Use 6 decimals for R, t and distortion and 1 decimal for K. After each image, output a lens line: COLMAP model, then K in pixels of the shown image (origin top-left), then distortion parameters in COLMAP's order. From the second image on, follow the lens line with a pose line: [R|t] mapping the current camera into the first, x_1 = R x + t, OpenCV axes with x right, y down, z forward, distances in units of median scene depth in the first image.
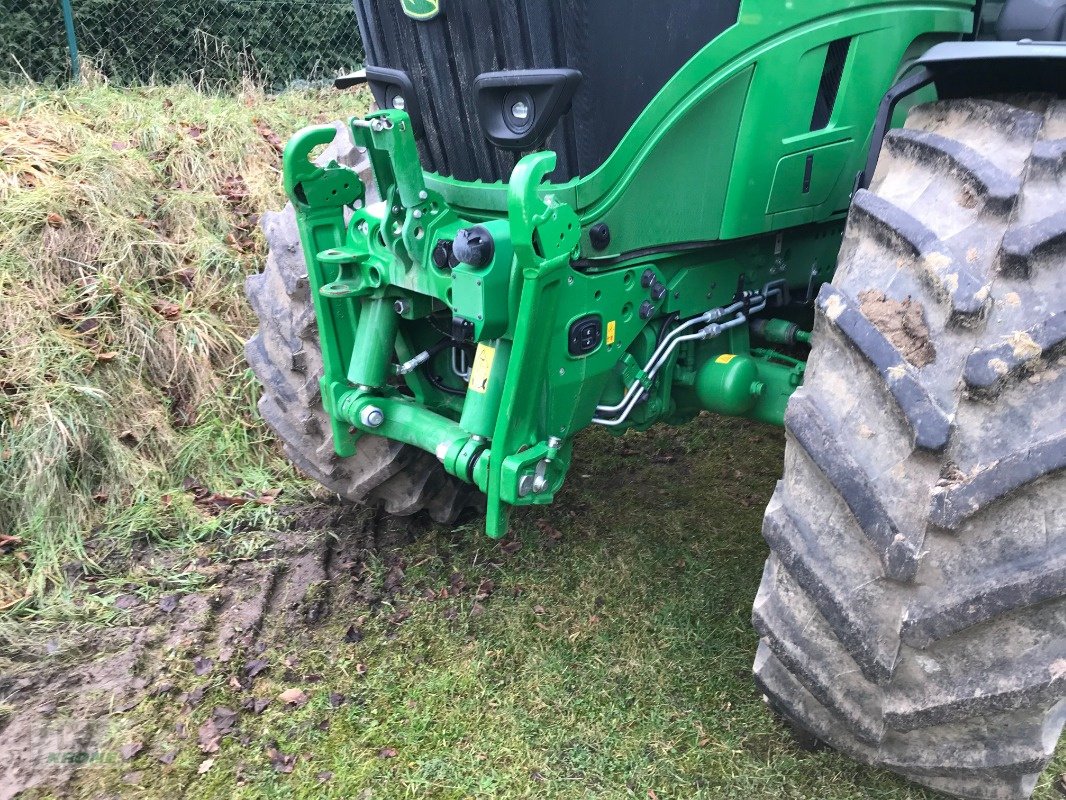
lens RADIAL K [[876.9, 0, 523.5], [0, 876.9, 391.8], [0, 0, 1]] dist [0.029831, -0.018959]
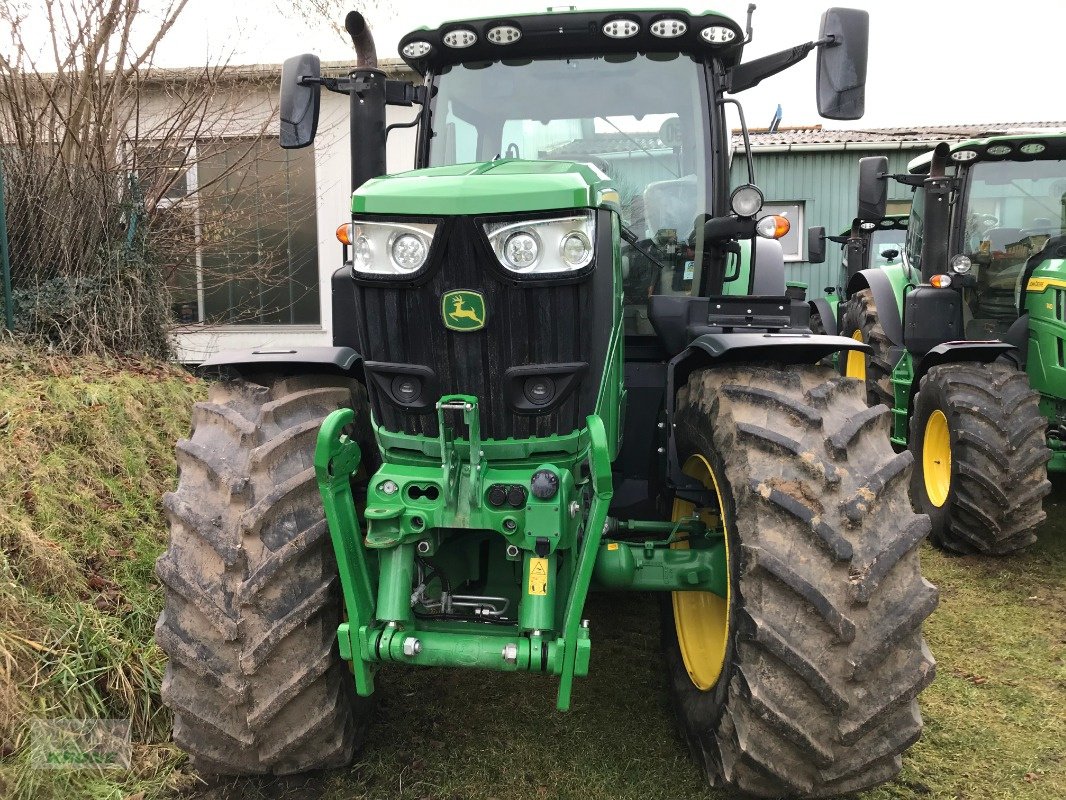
lens RADIAL K [[876.9, 0, 533.1], [0, 876.9, 389.3], [0, 0, 1]] dist [0.029831, -0.018959]
pose [[0.812735, -0.066956, 0.578774, -0.688229], [0.217101, 0.956638, -0.194191, -0.035957], [-0.540675, 0.283478, 0.792030, -0.106353]]
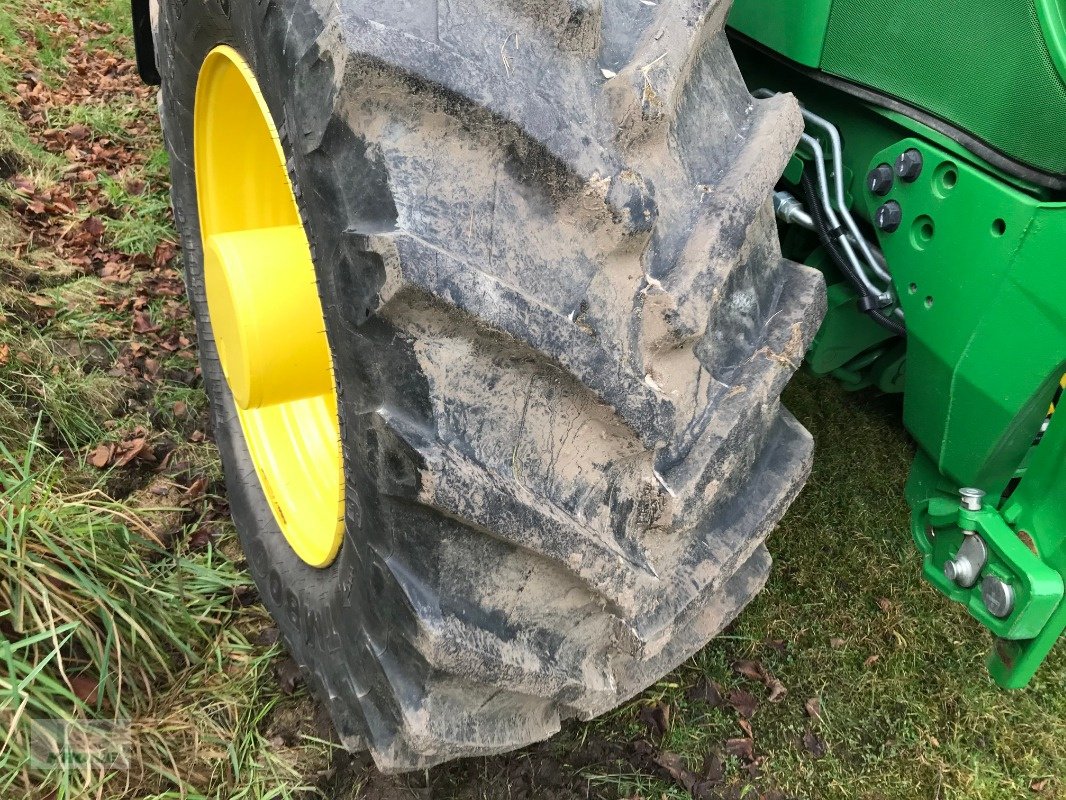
lens RADIAL K [[876.9, 0, 533.0], [0, 876.9, 396.8], [0, 0, 1]] dist [0.029831, -0.018959]
pose [[0.462306, -0.471991, 0.750665, -0.664192], [0.199451, 0.880221, 0.430617, -0.357994], [-0.863998, -0.049356, 0.501070, 1.061466]]
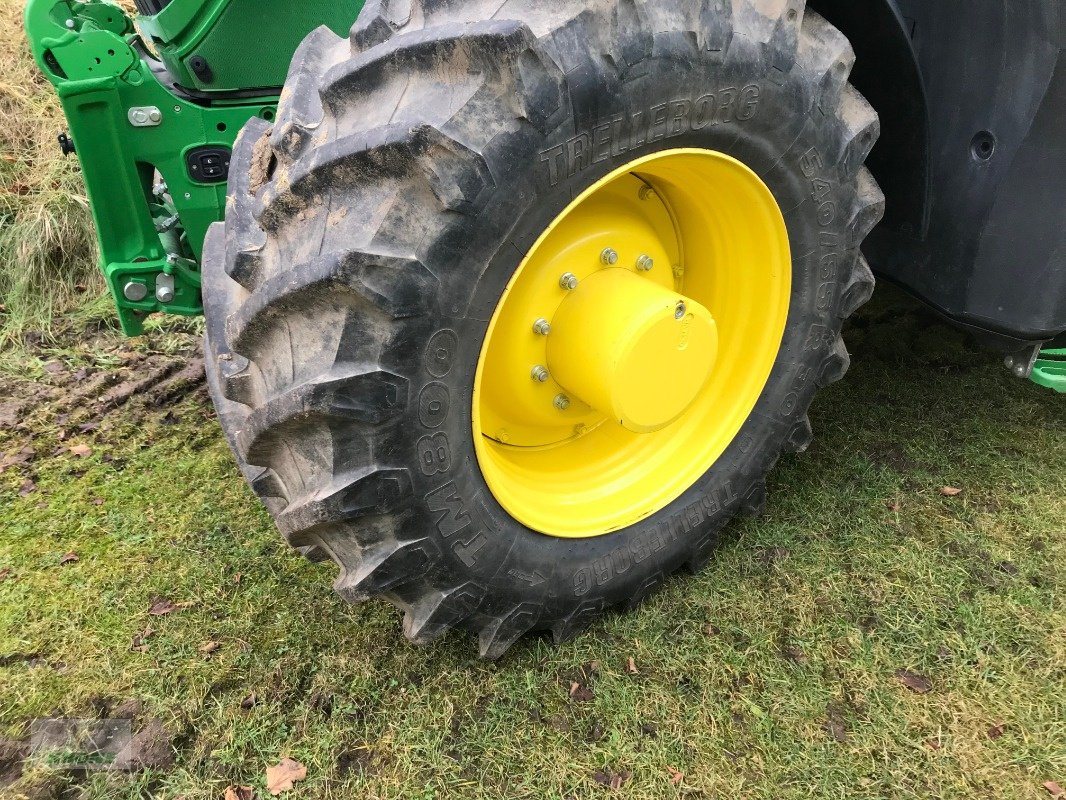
lens RADIAL K [[876.9, 0, 526.5], [0, 876.9, 389.5], [0, 0, 1]] dist [0.029831, -0.018959]
pose [[0.923353, 0.165281, -0.346556, 0.769503], [-0.119216, 0.981407, 0.150423, -0.001321], [0.364974, -0.097579, 0.925890, 0.088558]]
